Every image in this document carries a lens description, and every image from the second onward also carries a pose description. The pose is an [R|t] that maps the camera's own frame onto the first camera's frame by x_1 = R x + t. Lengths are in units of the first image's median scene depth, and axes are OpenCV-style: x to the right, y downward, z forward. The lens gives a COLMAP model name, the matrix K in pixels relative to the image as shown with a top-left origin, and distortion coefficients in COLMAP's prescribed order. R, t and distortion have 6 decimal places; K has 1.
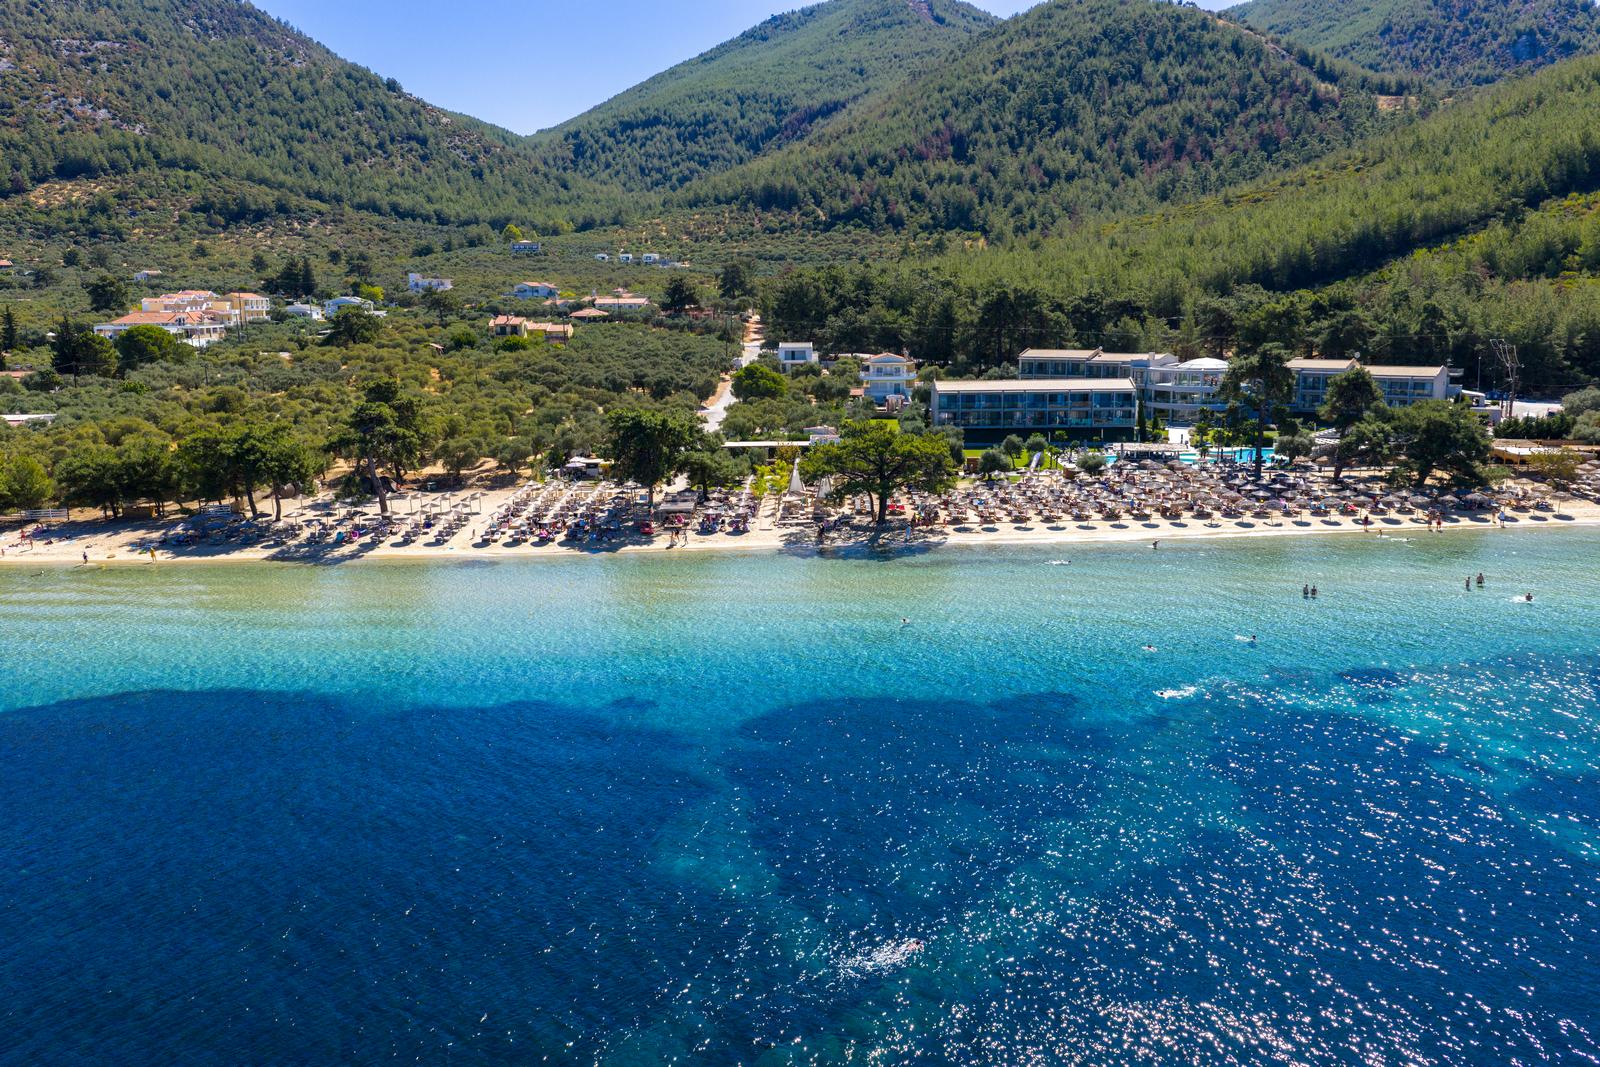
lens RADIAL K [[1309.9, 0, 800.0], [0, 1309.9, 533.5], [0, 0, 1]] dist [0.005998, -0.015653]
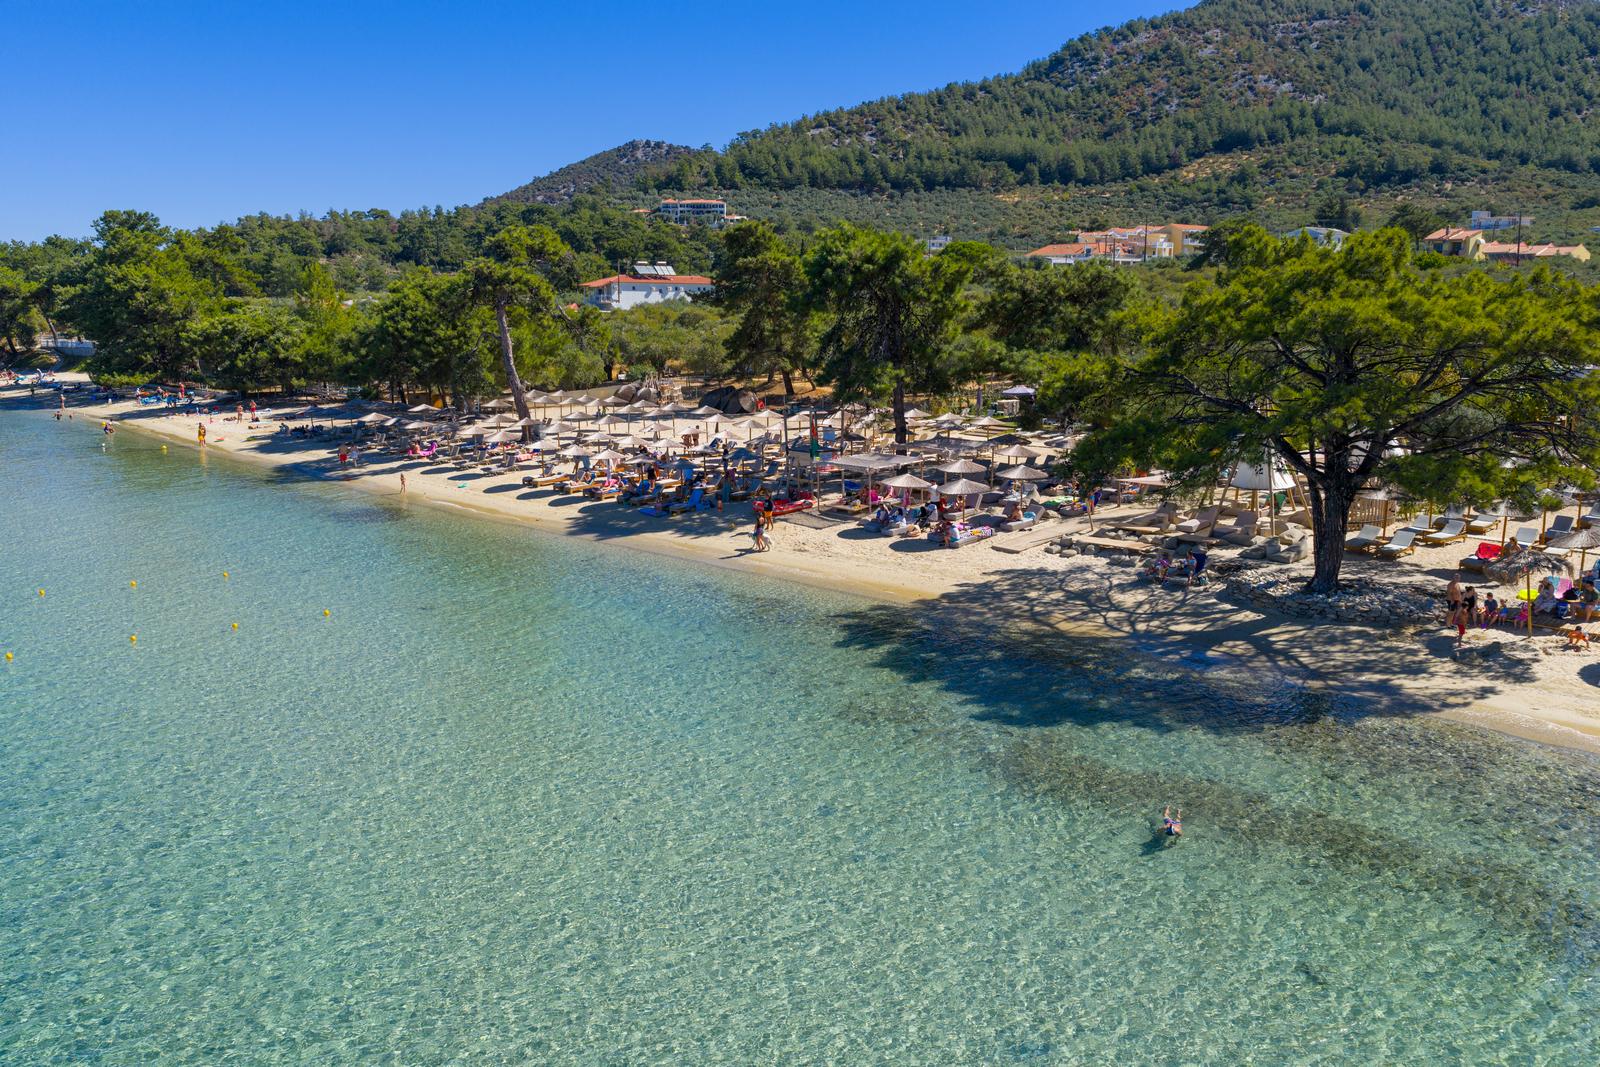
lens RADIAL K [[1309.9, 0, 800.0], [0, 1309.9, 533.5], [0, 0, 1]] dist [0.005998, -0.015653]
pose [[0.630603, 0.143266, -0.762768, 0.169726], [-0.145082, 0.987250, 0.065486, -0.020609], [0.762425, 0.069368, 0.643348, 0.638834]]
